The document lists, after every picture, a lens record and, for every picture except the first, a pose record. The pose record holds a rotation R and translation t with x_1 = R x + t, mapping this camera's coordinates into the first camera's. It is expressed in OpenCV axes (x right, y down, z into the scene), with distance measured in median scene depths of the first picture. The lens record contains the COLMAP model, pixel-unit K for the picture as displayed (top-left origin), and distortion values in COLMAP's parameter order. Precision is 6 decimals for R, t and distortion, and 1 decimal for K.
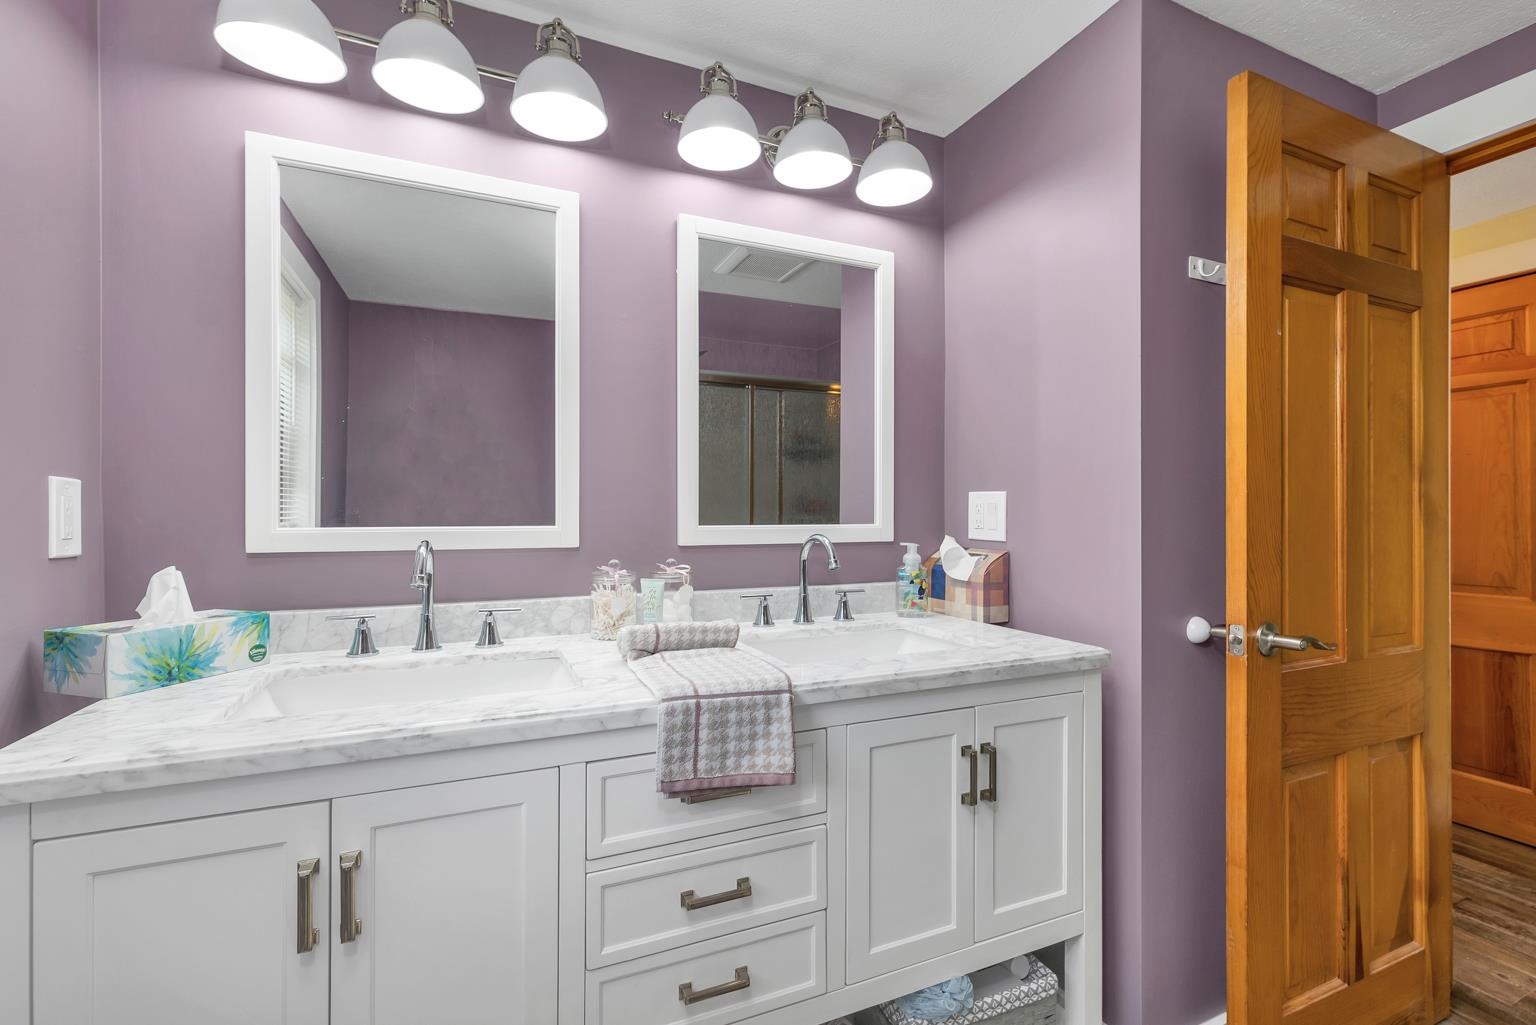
lens RADIAL K [[655.3, 0, 706.2], [0, 655.3, 516.9], [0, 0, 1]] dist [0.001971, -0.000143]
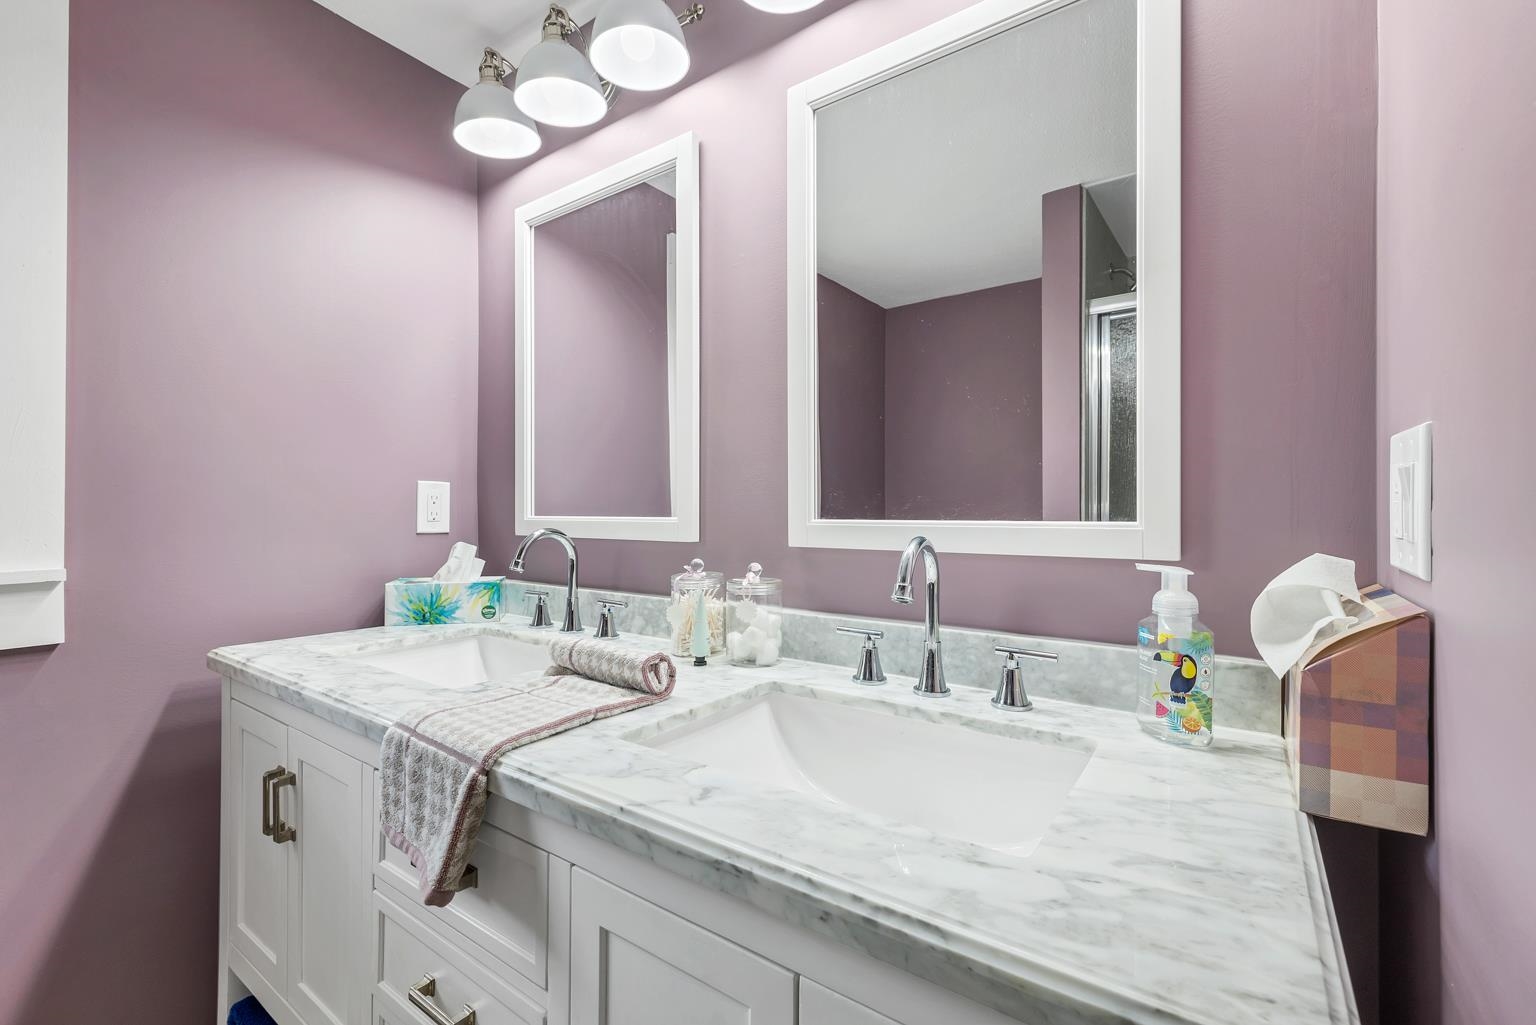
lens RADIAL K [[655.3, 0, 763.0], [0, 655.3, 510.5], [0, 0, 1]] dist [0.001971, -0.000143]
pose [[0.557643, 0.000775, -0.830081, 0.703898], [-0.001403, 0.999999, -0.000009, 0.005511], [0.830080, 0.001170, 0.557643, 0.730047]]
